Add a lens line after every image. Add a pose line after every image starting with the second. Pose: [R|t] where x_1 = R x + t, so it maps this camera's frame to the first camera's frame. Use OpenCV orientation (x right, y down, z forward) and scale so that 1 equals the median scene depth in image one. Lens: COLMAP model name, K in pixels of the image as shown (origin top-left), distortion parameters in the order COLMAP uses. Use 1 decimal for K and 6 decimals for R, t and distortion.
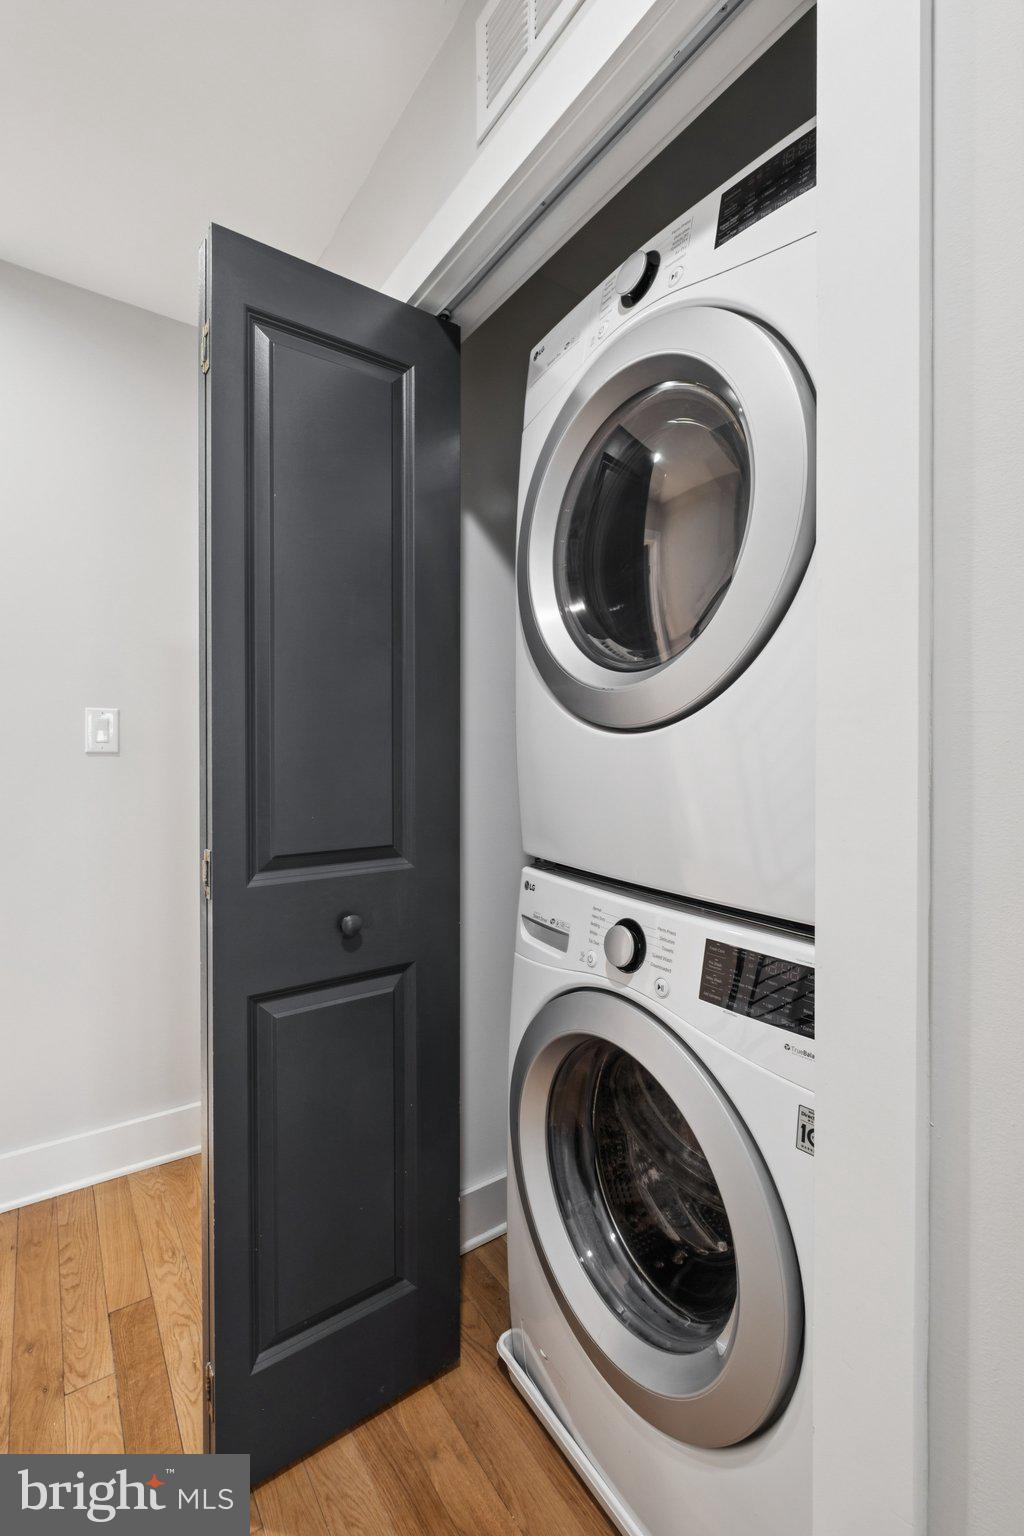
lens RADIAL K [[663.9, 0, 511.3], [0, 663.9, 755.2], [0, 0, 1]] dist [-0.003974, -0.000557]
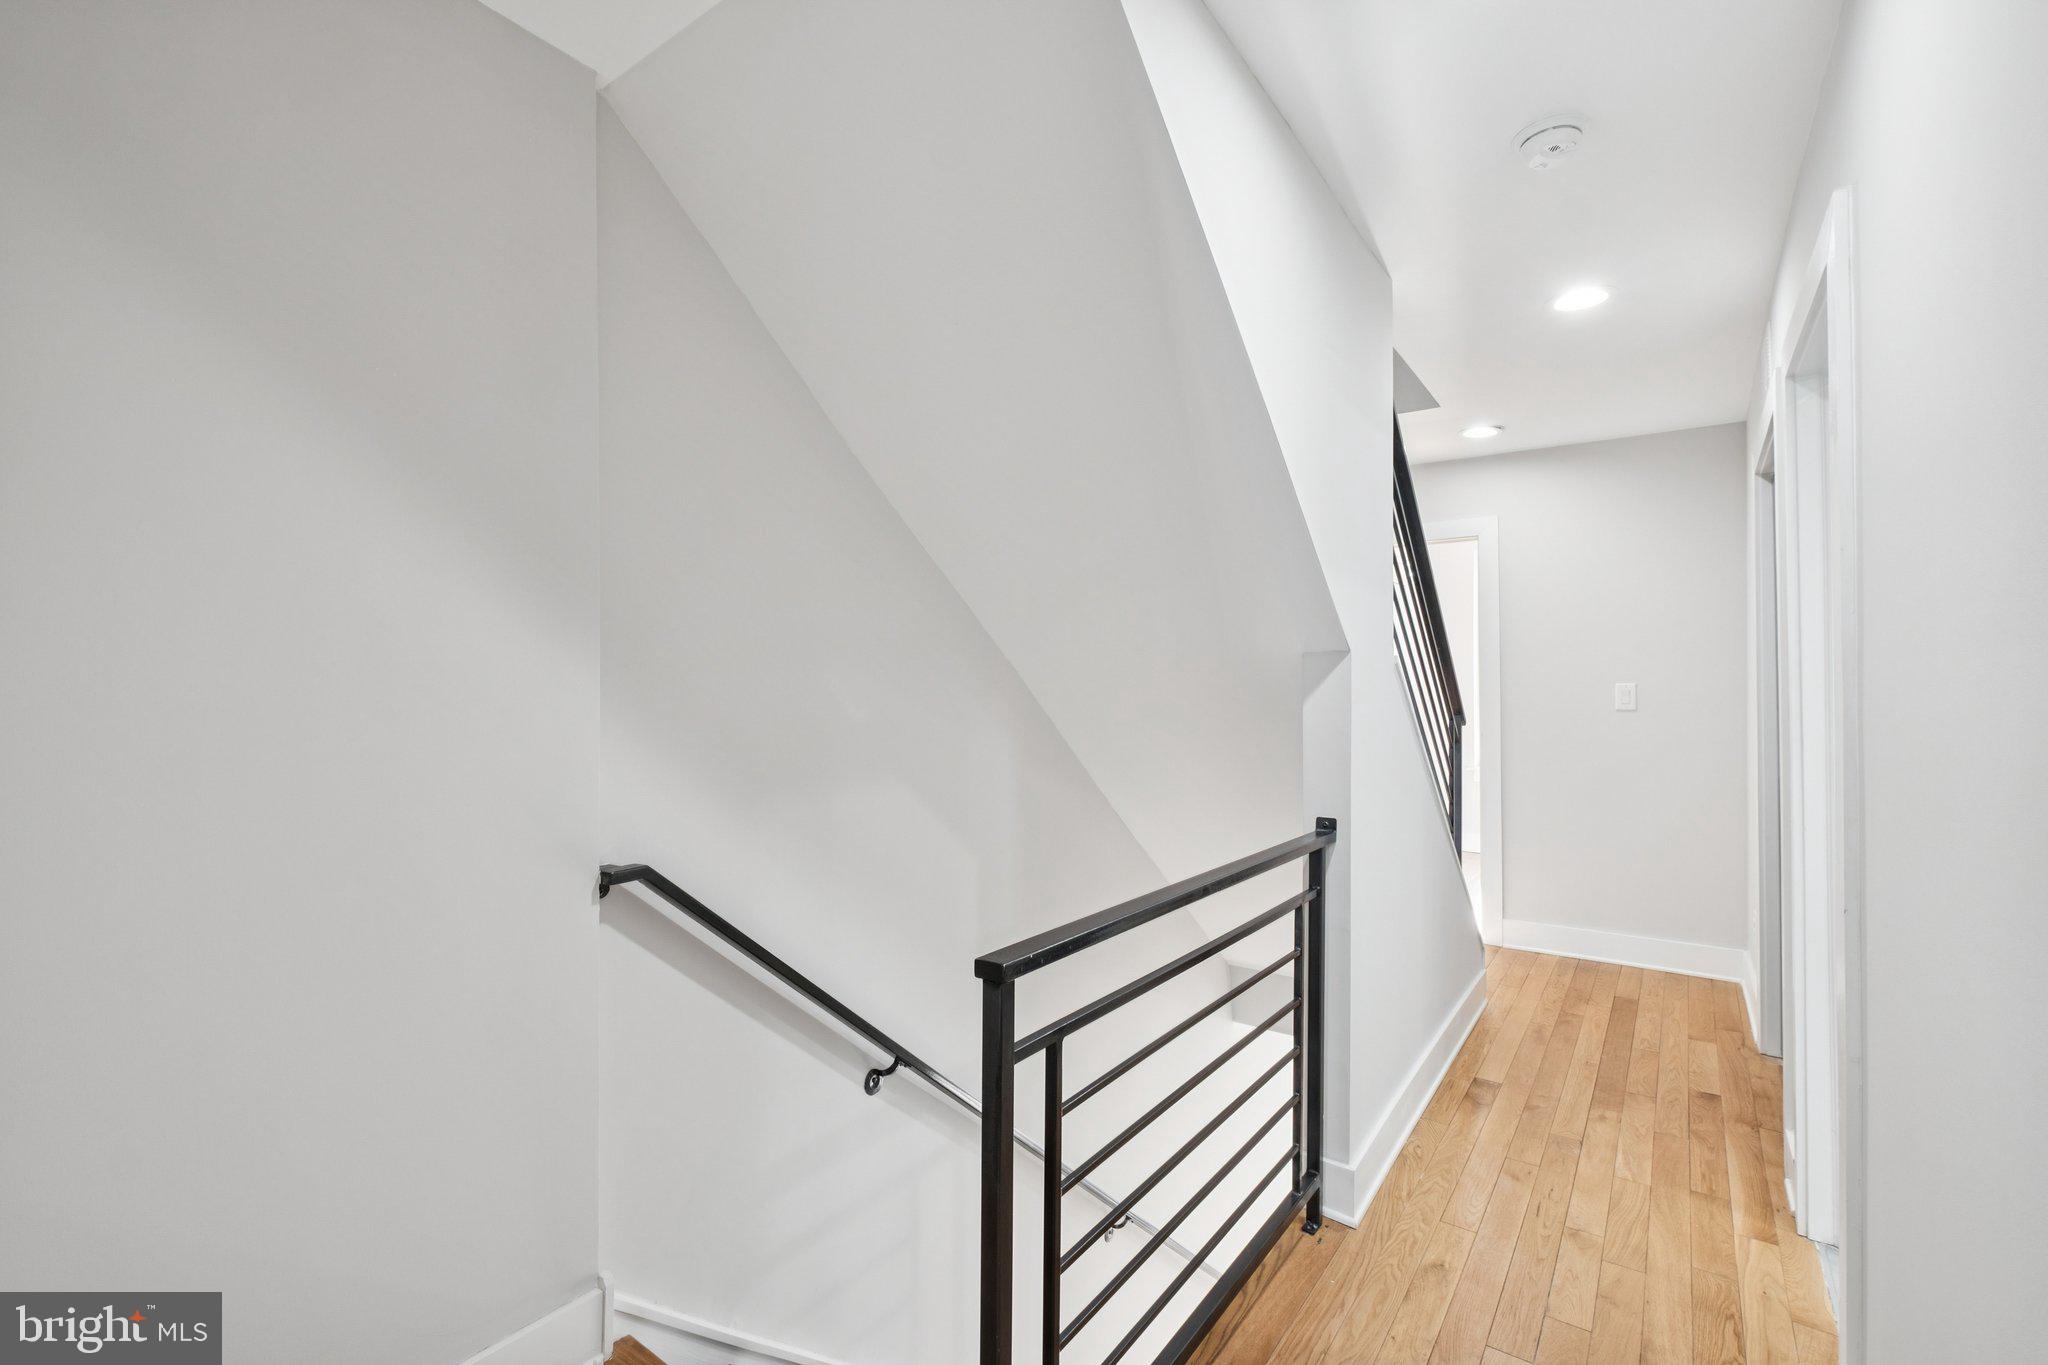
lens RADIAL K [[885.1, 0, 1025.3], [0, 885.1, 677.9], [0, 0, 1]] dist [-0.003974, -0.000557]
pose [[0.329009, -0.009810, -0.944276, 0.945003], [-0.011616, 0.999828, -0.014435, -0.033590], [0.944255, 0.015718, 0.328838, -1.105945]]
